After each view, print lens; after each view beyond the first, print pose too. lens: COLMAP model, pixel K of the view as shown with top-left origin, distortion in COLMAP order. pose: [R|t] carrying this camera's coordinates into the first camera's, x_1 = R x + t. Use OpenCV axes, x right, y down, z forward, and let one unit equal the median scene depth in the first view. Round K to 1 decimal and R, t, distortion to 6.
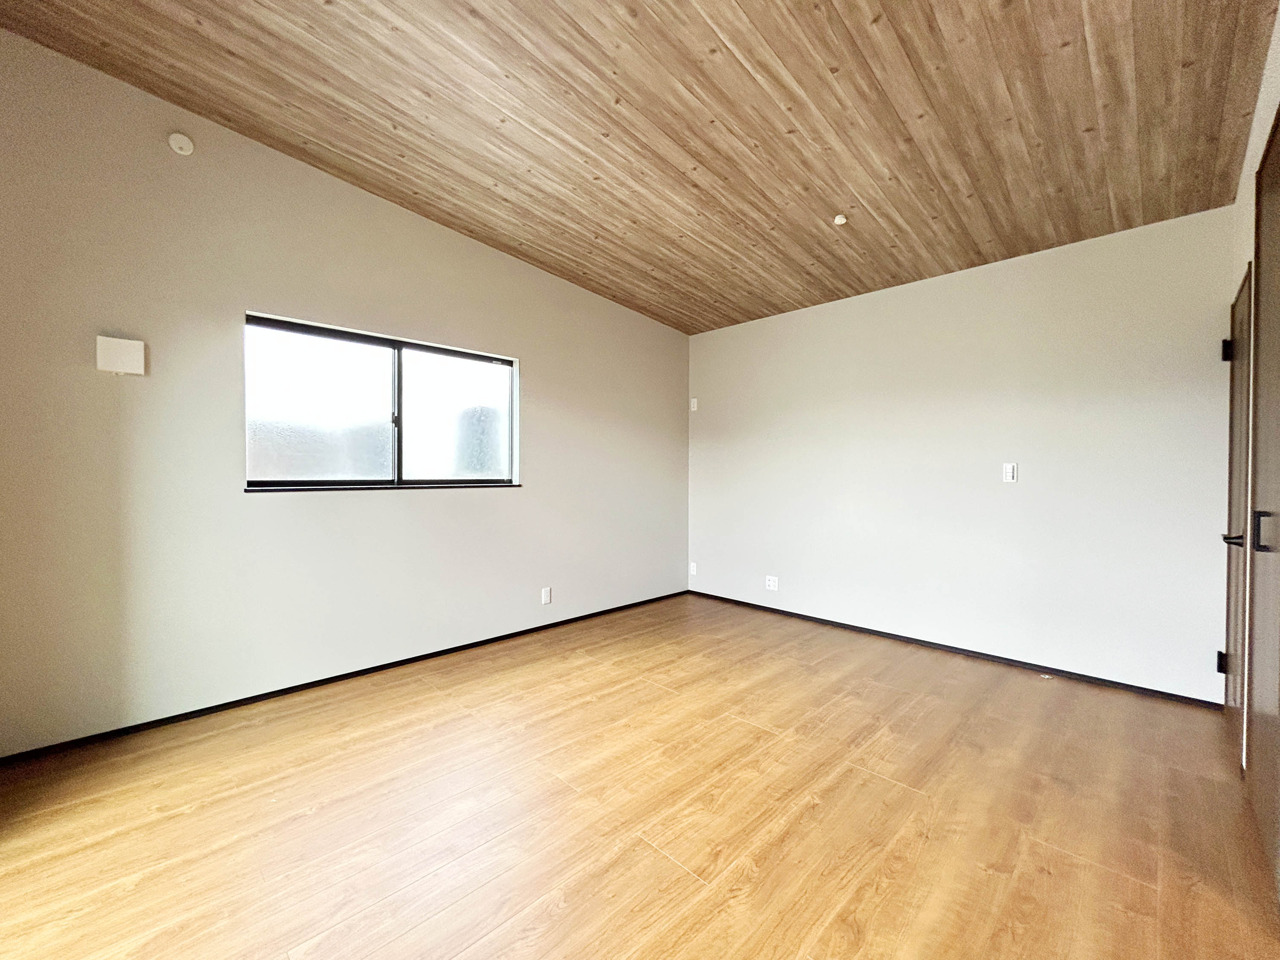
lens RADIAL K [[516.2, 0, 643.2], [0, 516.2, 480.7], [0, 0, 1]] dist [0.000134, 0.000164]
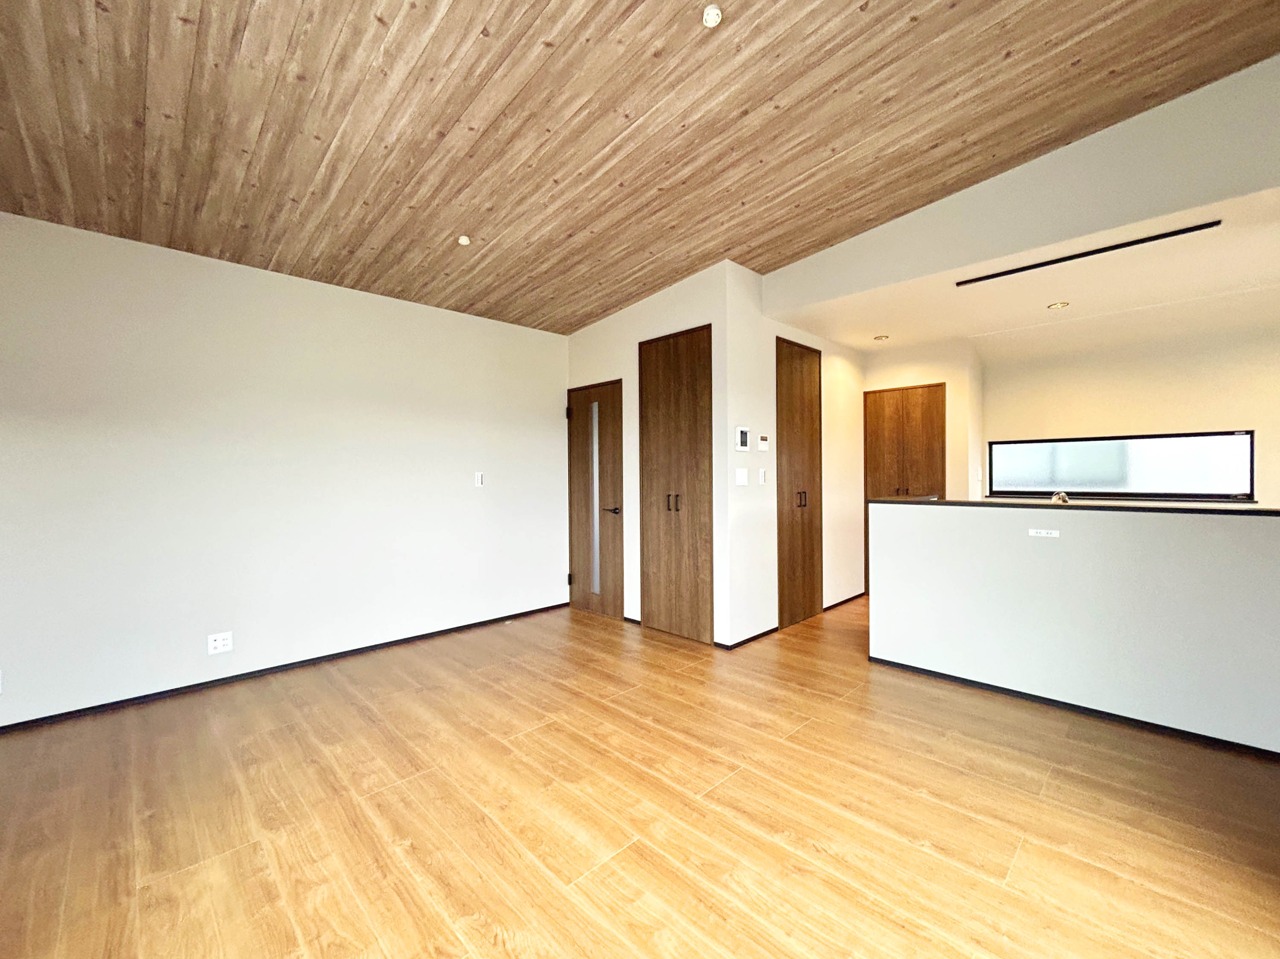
lens RADIAL K [[526.5, 0, 638.5], [0, 526.5, 478.8], [0, 0, 1]] dist [0.001690, 0.000465]
pose [[0.004897, -0.010726, 0.999930, -0.743607], [0.024788, 0.999637, 0.010601, -0.025621], [-0.999681, 0.024734, 0.005161, 0.700718]]
